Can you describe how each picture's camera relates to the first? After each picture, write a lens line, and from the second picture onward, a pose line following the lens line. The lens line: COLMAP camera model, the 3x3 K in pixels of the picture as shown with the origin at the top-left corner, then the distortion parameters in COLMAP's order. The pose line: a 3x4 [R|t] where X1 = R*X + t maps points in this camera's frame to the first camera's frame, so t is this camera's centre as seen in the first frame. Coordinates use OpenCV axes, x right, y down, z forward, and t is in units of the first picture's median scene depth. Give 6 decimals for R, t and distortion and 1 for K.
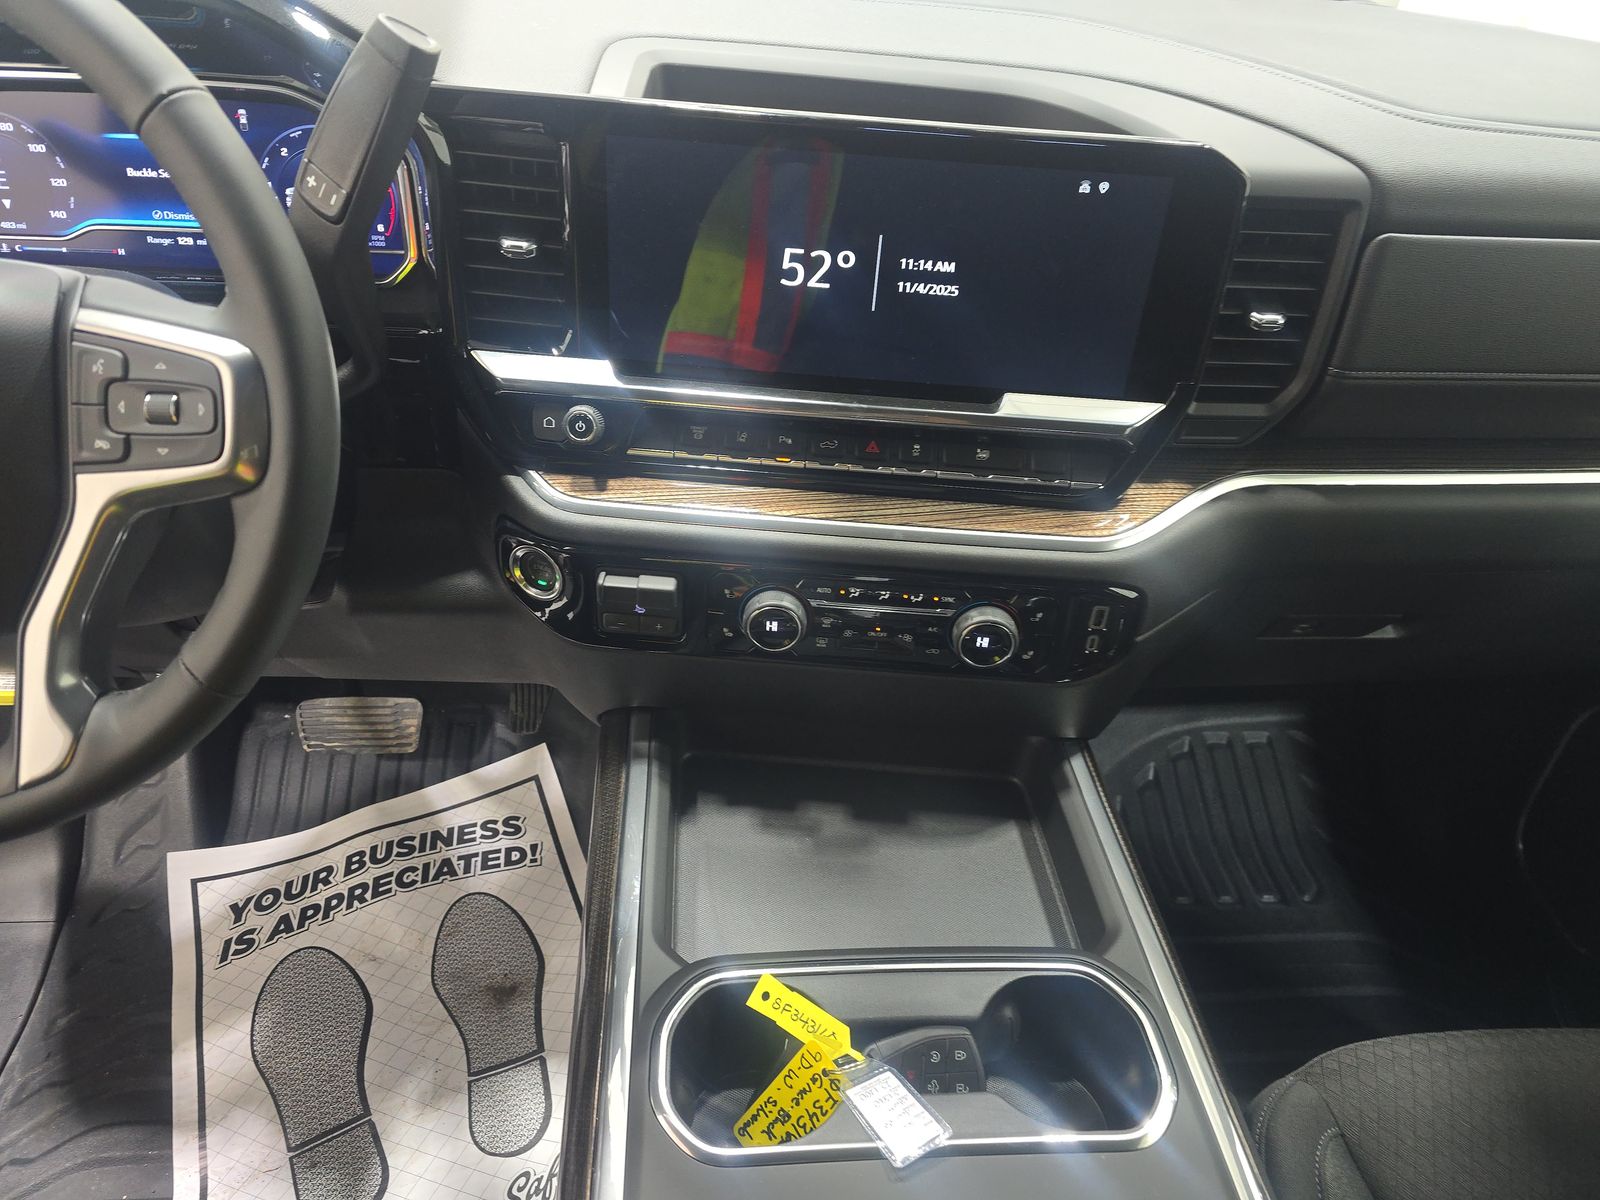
lens RADIAL K [[1091.0, 0, 806.4], [0, 1091.0, 605.4], [0, 0, 1]] dist [0.072237, -0.057706]
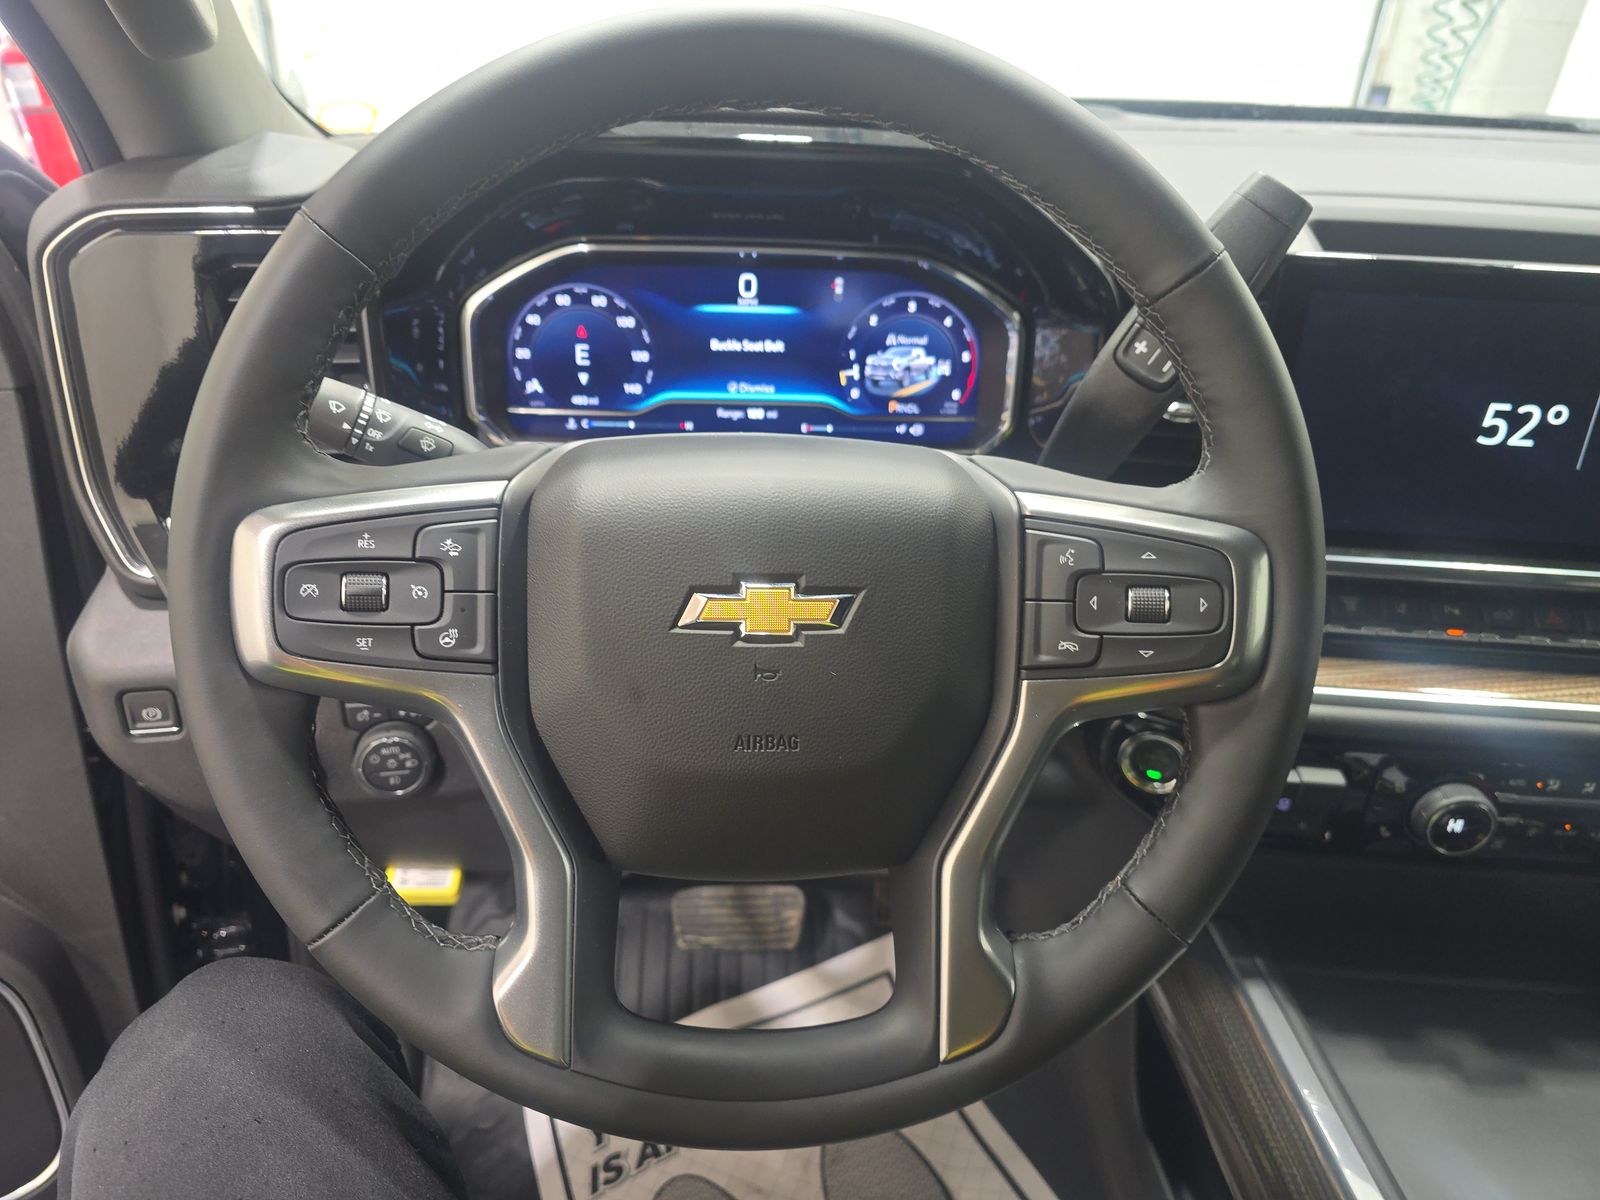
lens RADIAL K [[1103.9, 0, 778.3], [0, 1103.9, 603.7], [0, 0, 1]] dist [0.035104, -0.033689]
pose [[0.999710, -0.012383, -0.020664, -0.528226], [0.009542, 0.991163, -0.132305, -0.041500], [0.022120, 0.132070, 0.990994, 0.088524]]
